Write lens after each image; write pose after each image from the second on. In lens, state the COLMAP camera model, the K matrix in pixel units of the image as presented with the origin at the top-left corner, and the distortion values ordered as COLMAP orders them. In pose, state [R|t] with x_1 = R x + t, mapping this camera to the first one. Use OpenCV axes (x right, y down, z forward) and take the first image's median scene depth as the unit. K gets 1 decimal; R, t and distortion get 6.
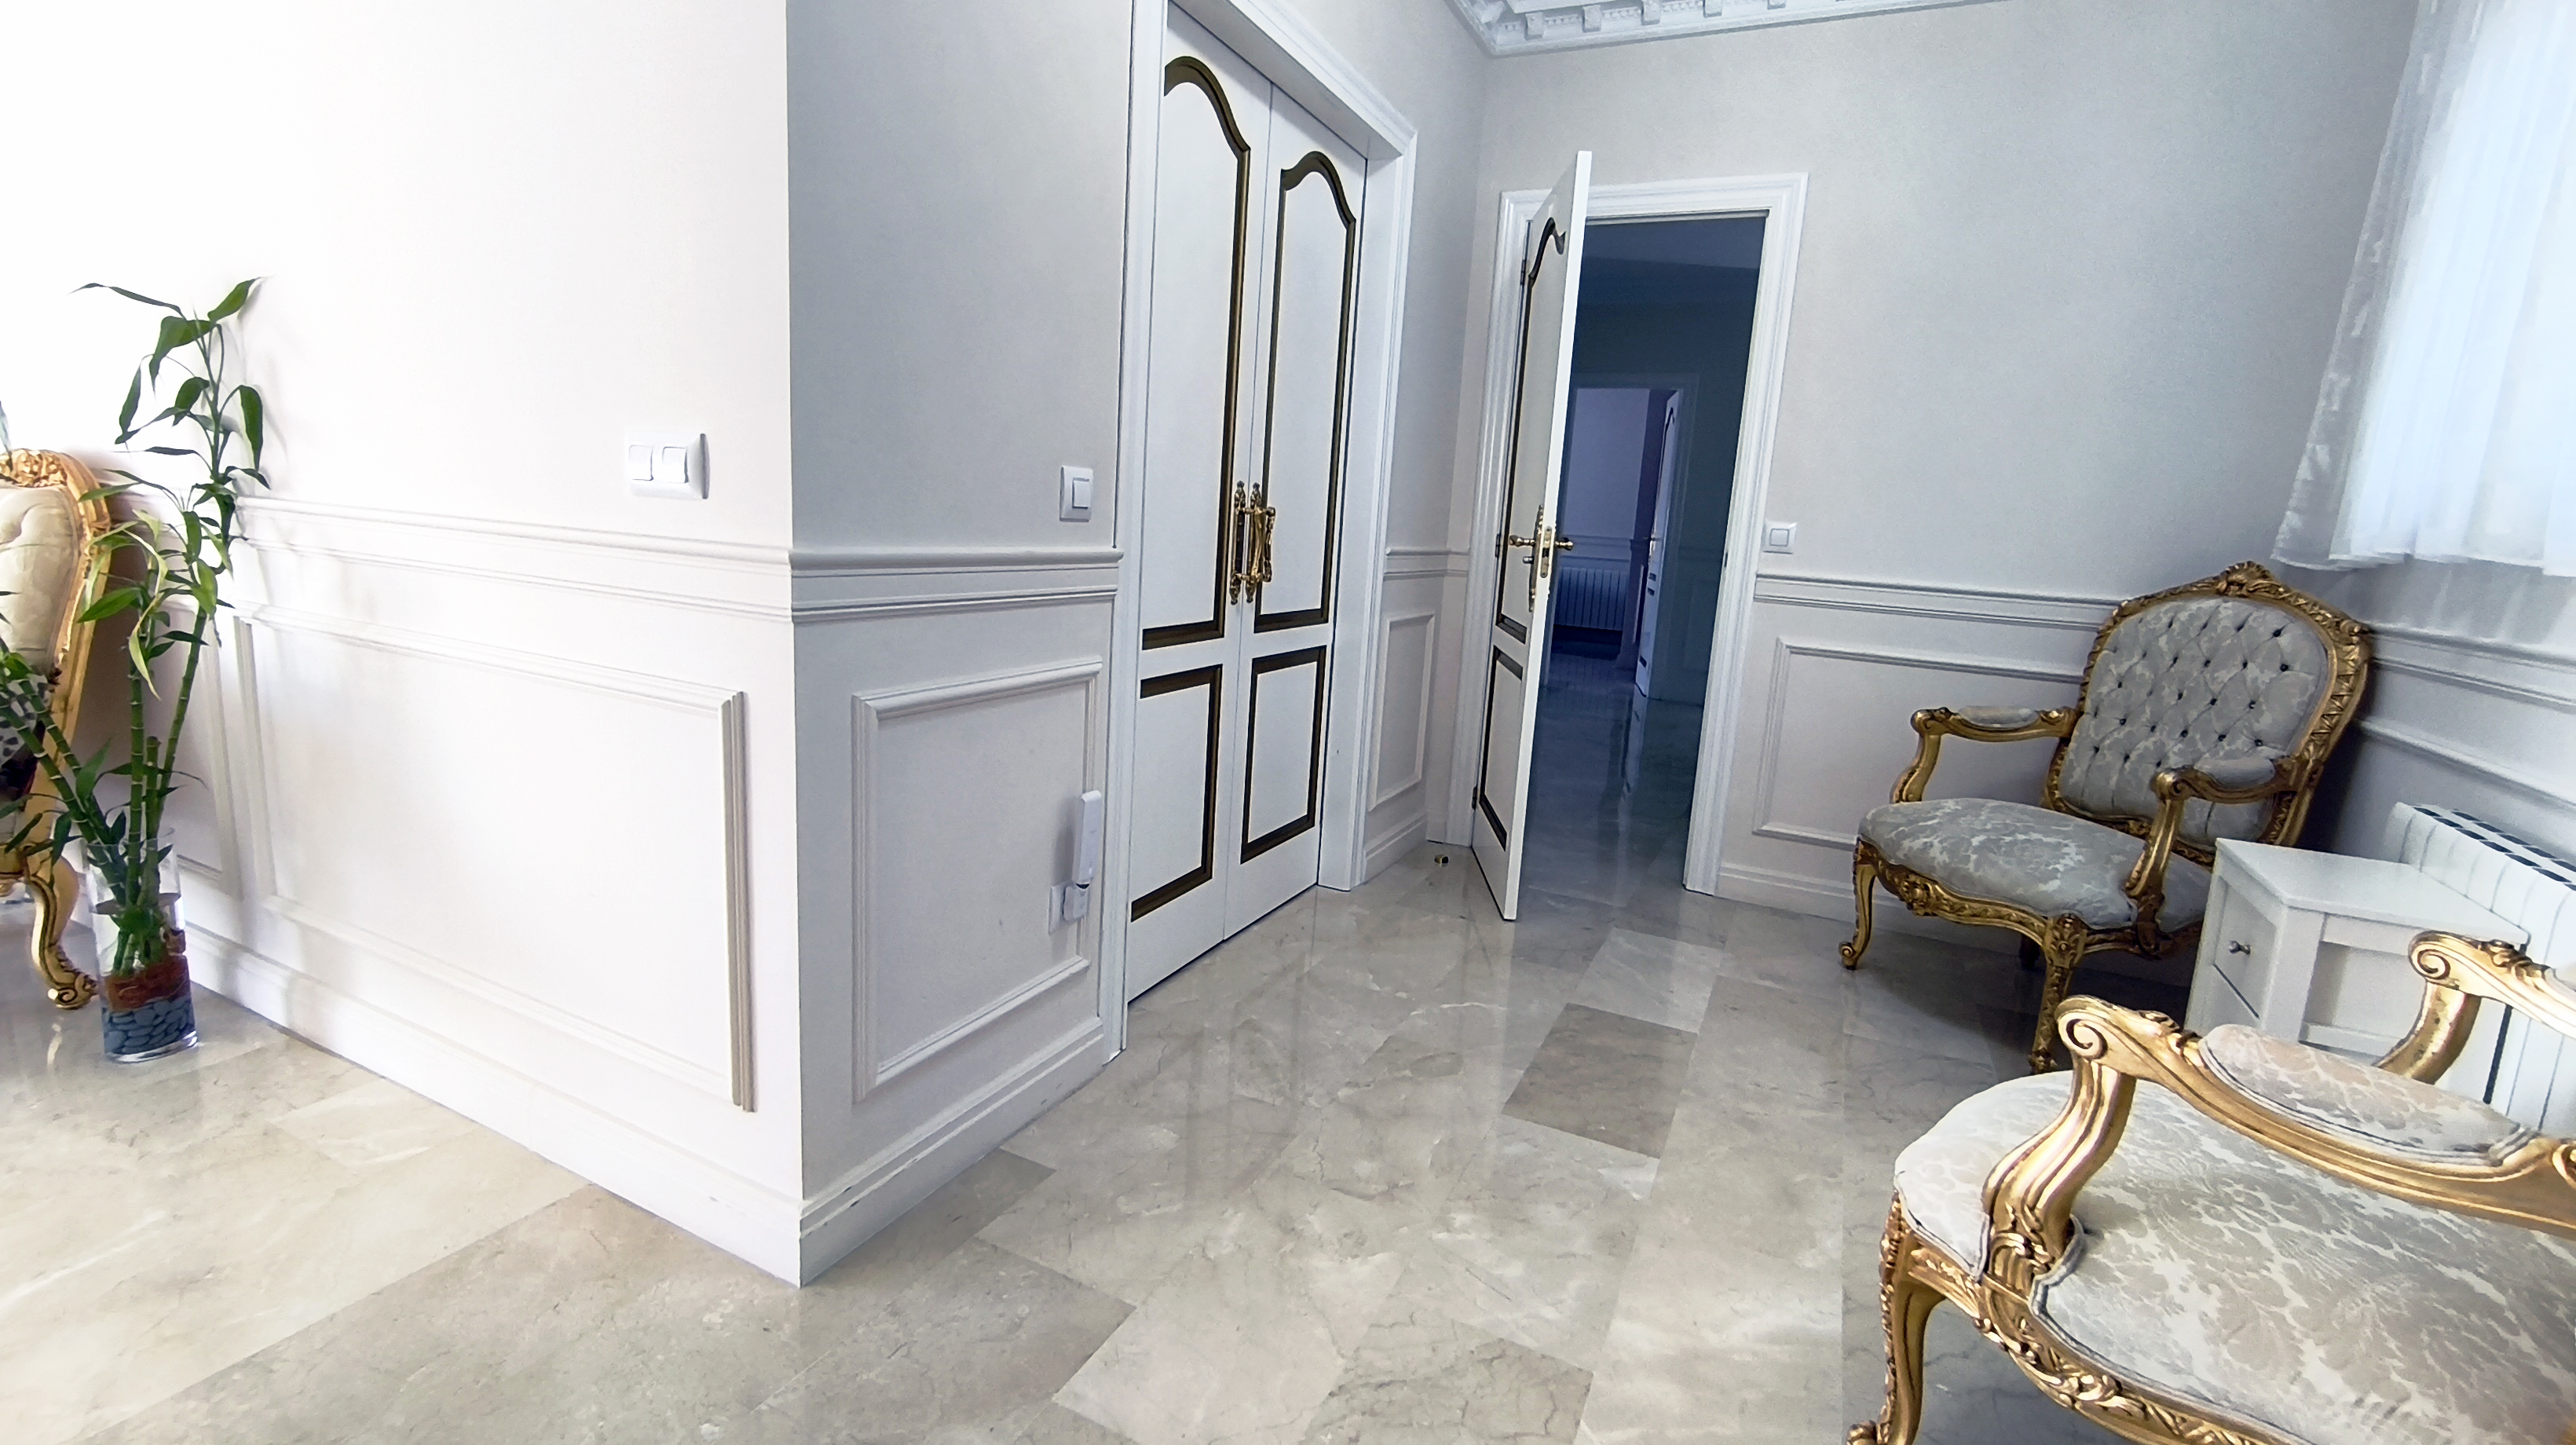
lens RADIAL K [[1125.2, 0, 1276.2], [0, 1125.2, 711.8], [0, 0, 1]] dist [0.002300, 0.000271]
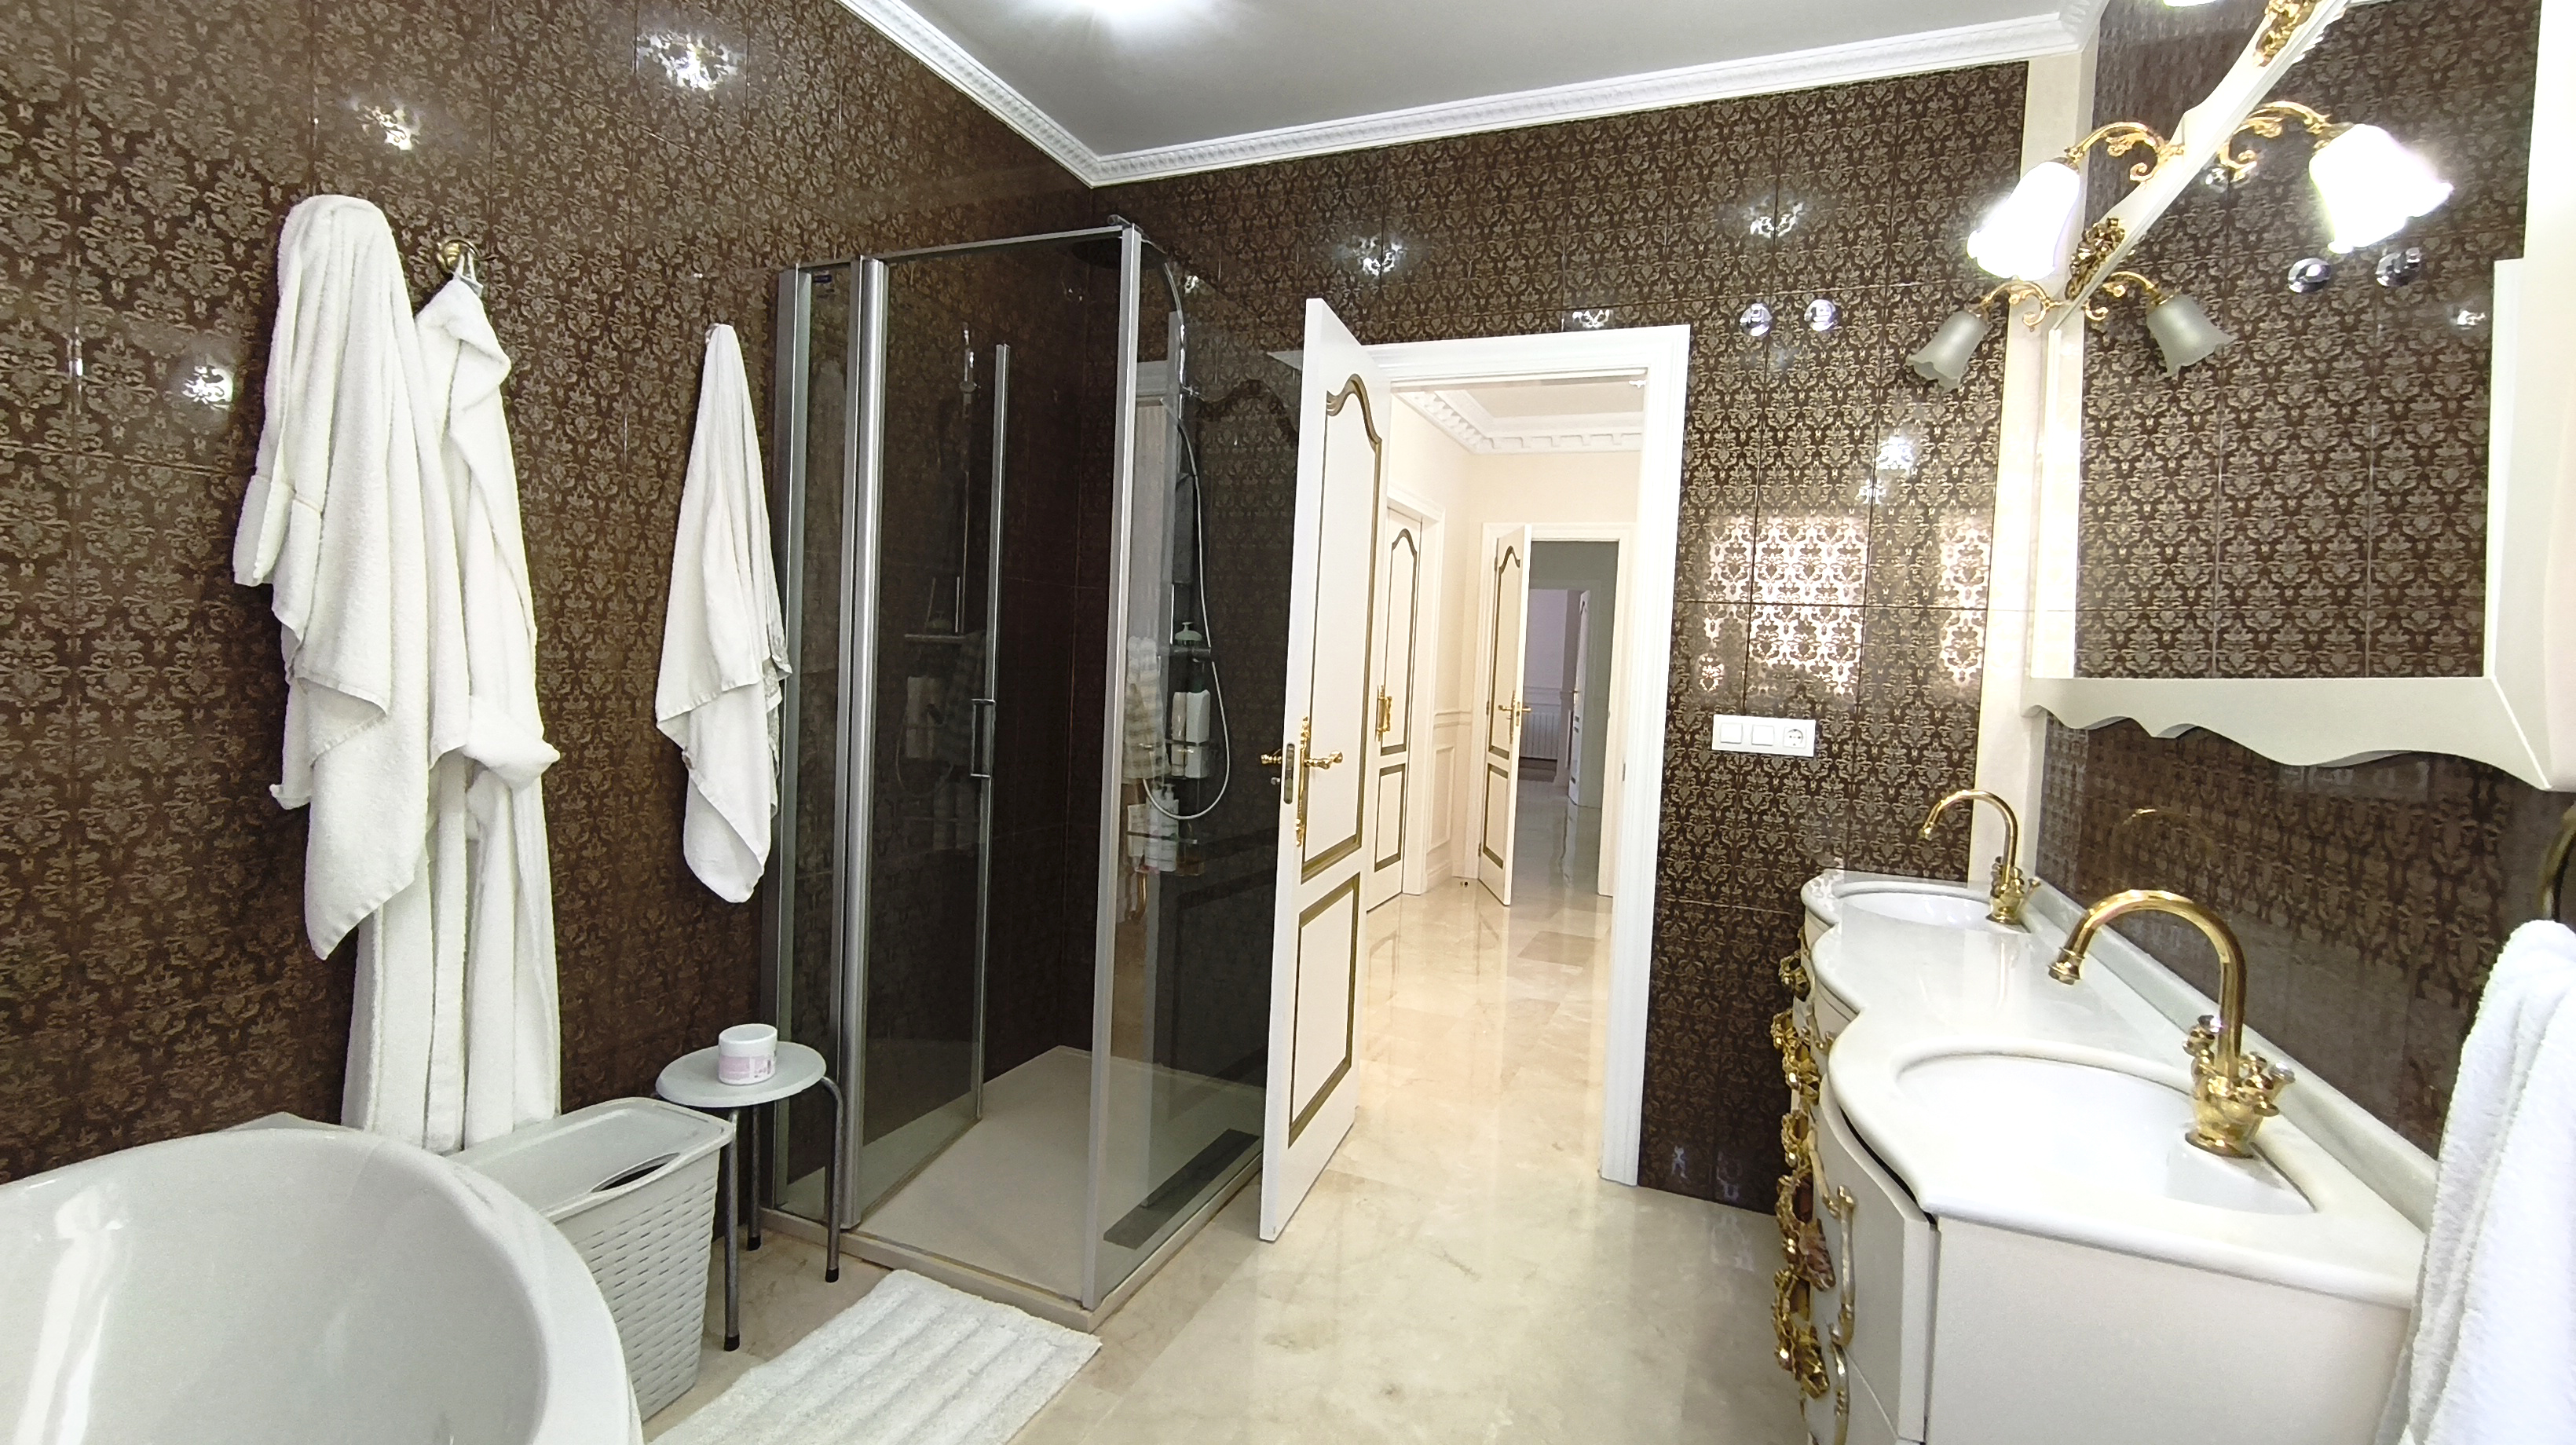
lens RADIAL K [[1125.2, 0, 1293.3], [0, 1125.2, 708.3], [0, 0, 1]] dist [0.002300, 0.000271]
pose [[0.997612, -0.014125, 0.067609, -0.262686], [0.022591, 0.991755, -0.126144, 0.082252], [-0.065270, 0.127370, 0.989705, -0.853521]]
